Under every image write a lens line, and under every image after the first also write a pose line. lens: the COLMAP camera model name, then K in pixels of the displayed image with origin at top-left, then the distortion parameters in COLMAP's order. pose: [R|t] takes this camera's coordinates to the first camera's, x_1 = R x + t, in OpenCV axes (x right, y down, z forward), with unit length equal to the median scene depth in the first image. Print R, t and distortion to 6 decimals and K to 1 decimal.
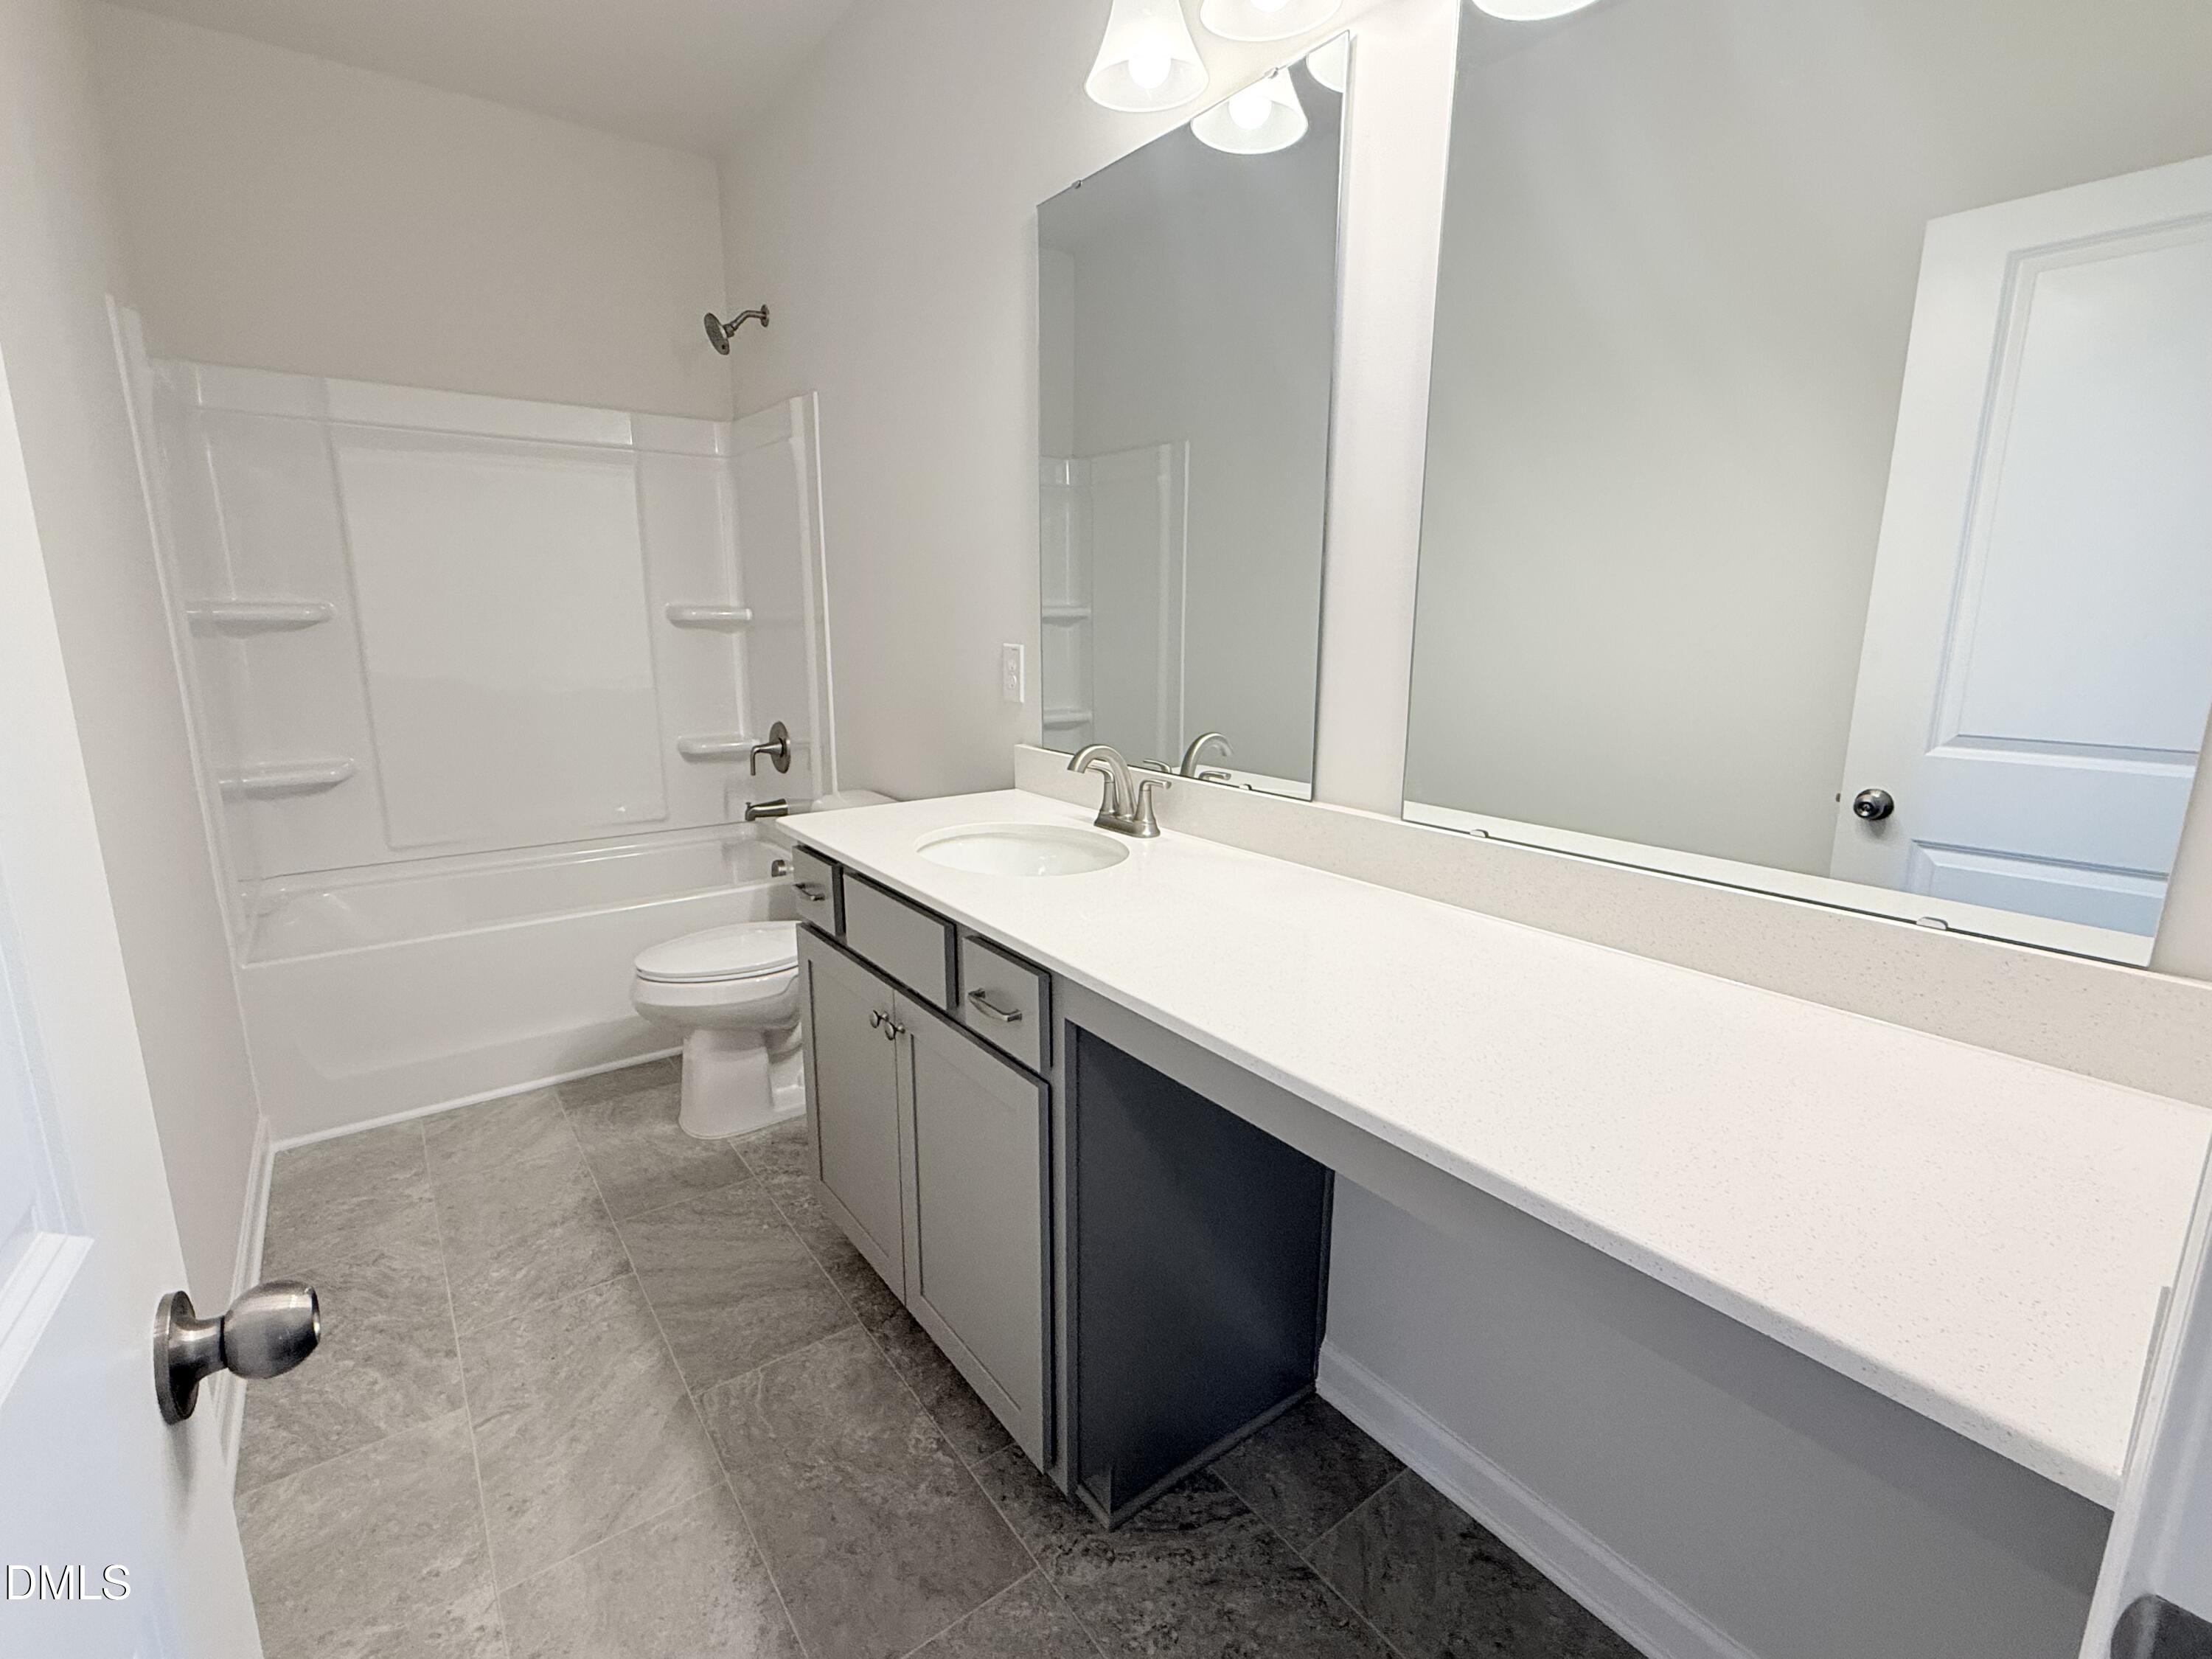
lens RADIAL K [[1012.8, 0, 1100.0], [0, 1012.8, 824.5], [0, 0, 1]] dist [-0.003460, -0.000904]
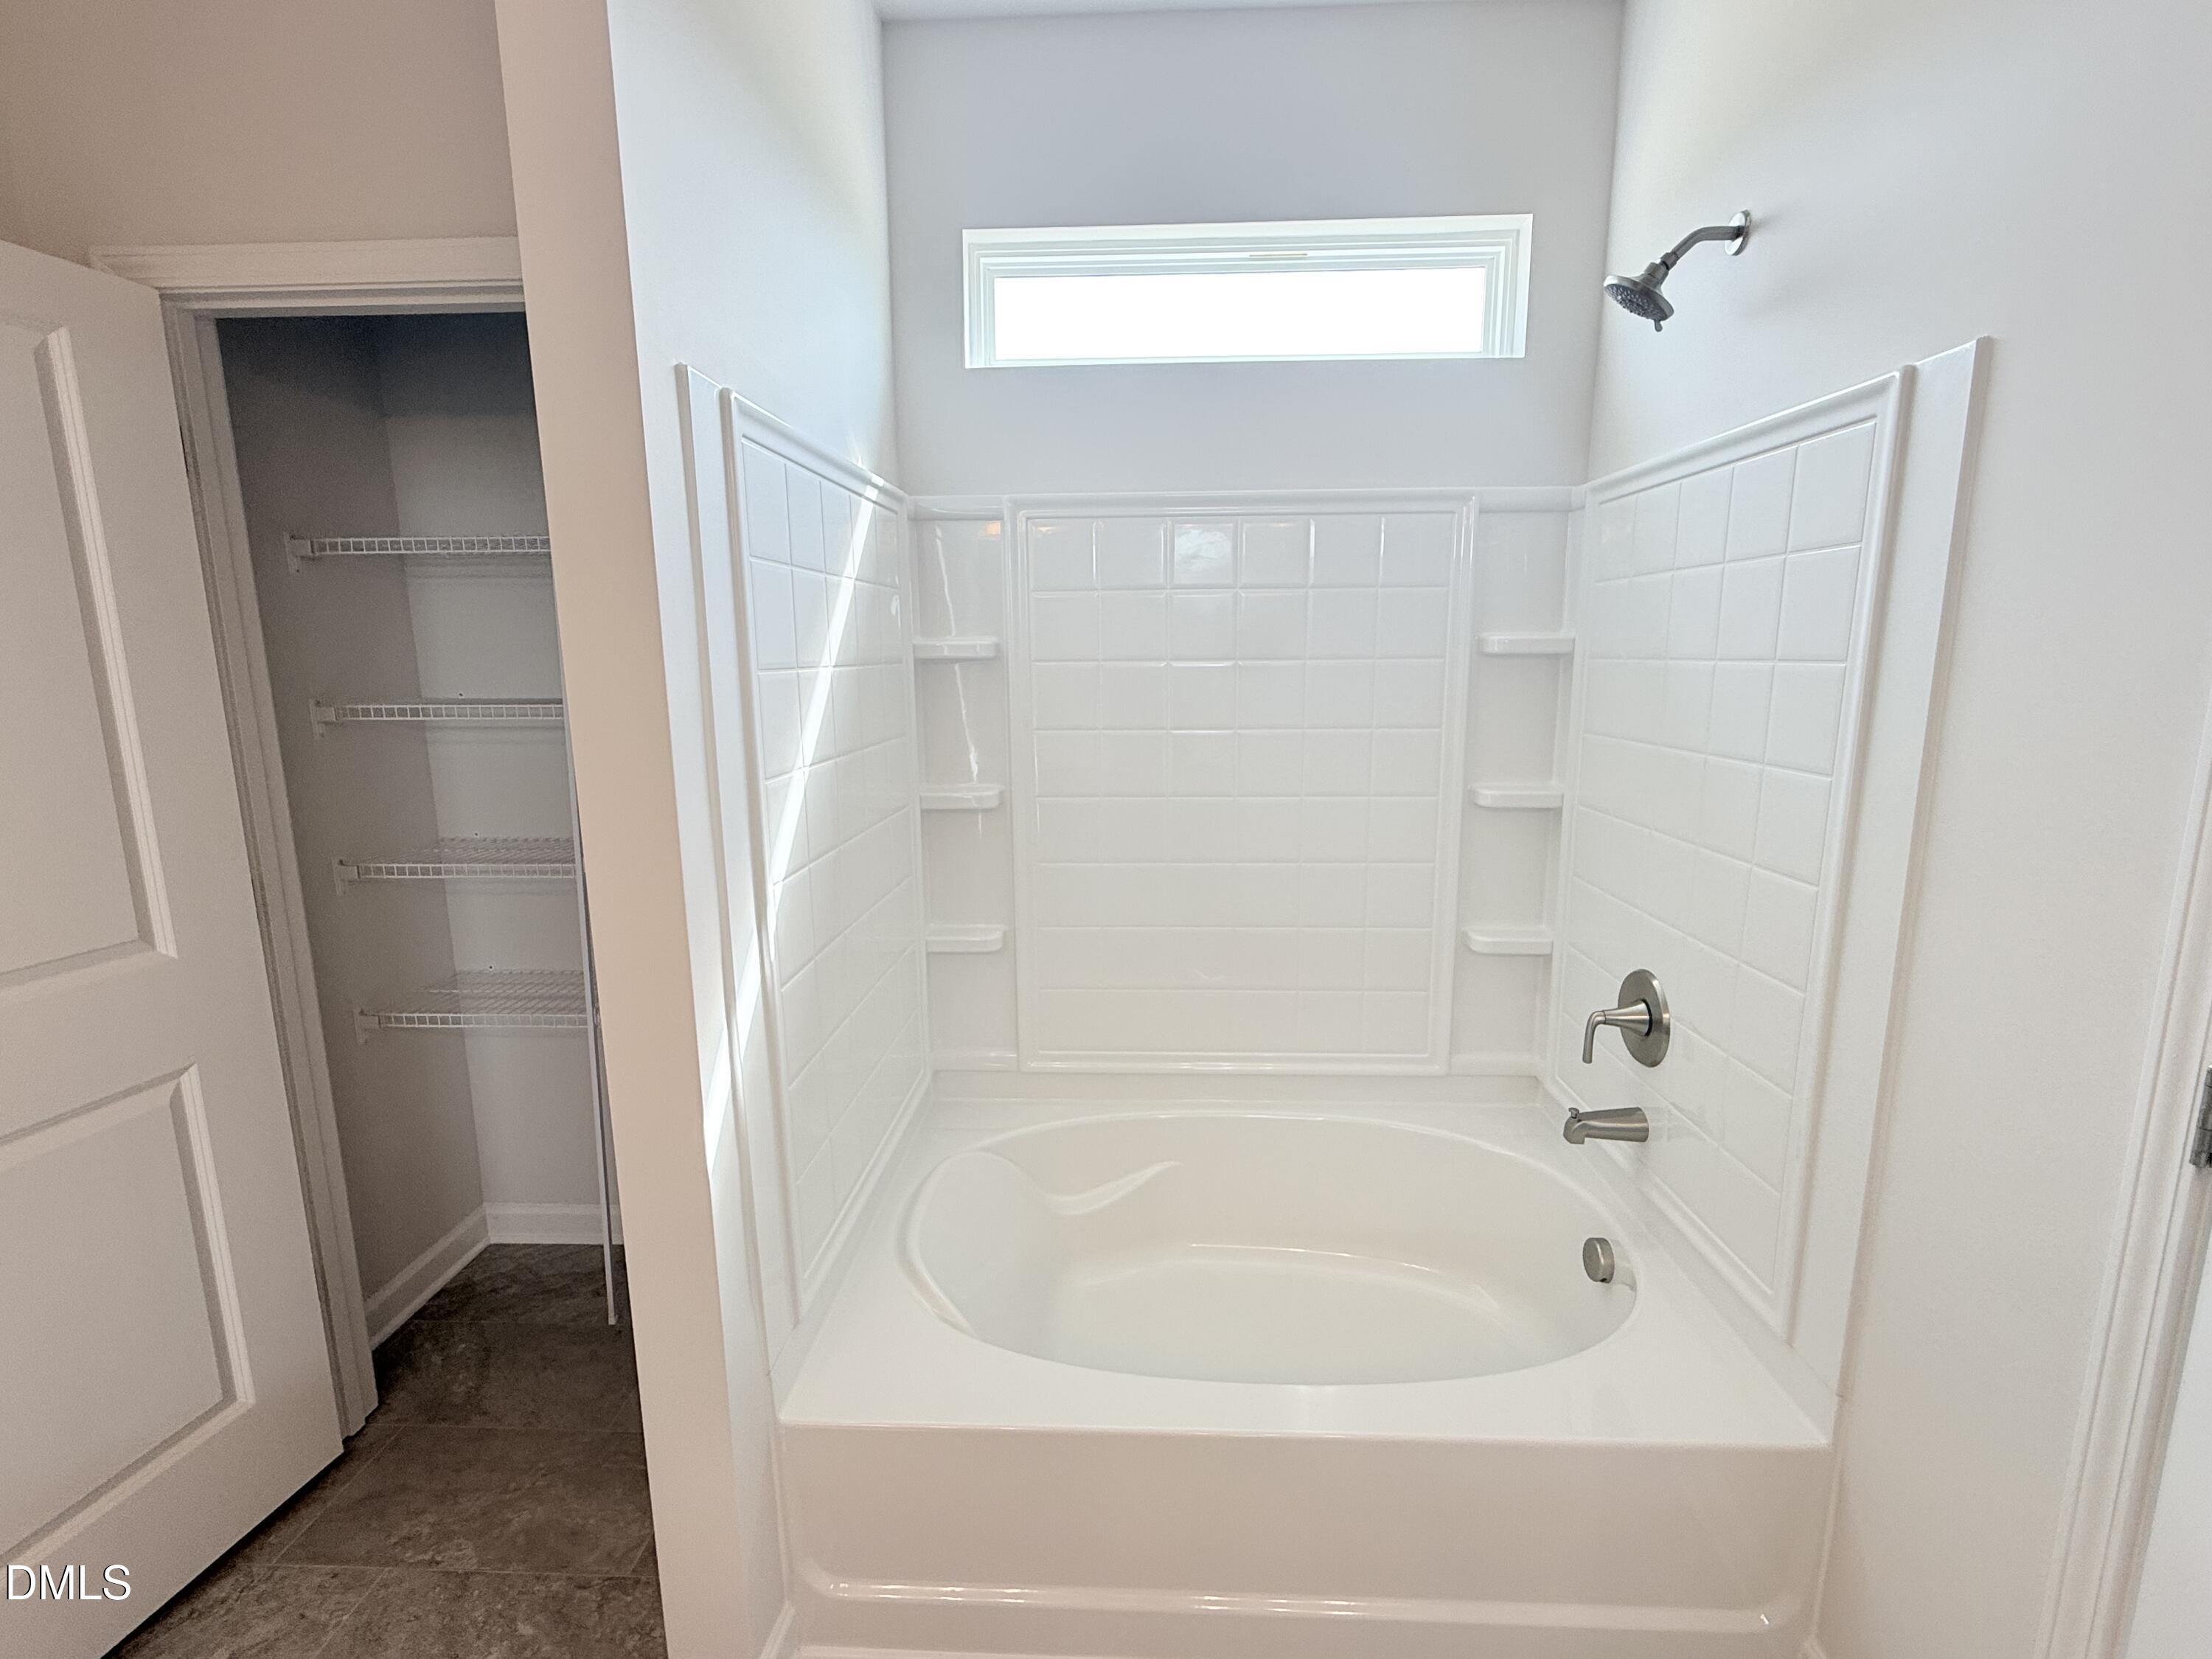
lens RADIAL K [[1012.8, 0, 1109.5], [0, 1012.8, 829.6], [0, 0, 1]] dist [-0.003460, -0.000904]
pose [[0.768939, 0.095878, -0.632092, -0.200004], [-0.119607, 0.992808, 0.005091, -0.147708], [0.628034, 0.071688, 0.774877, 0.379246]]
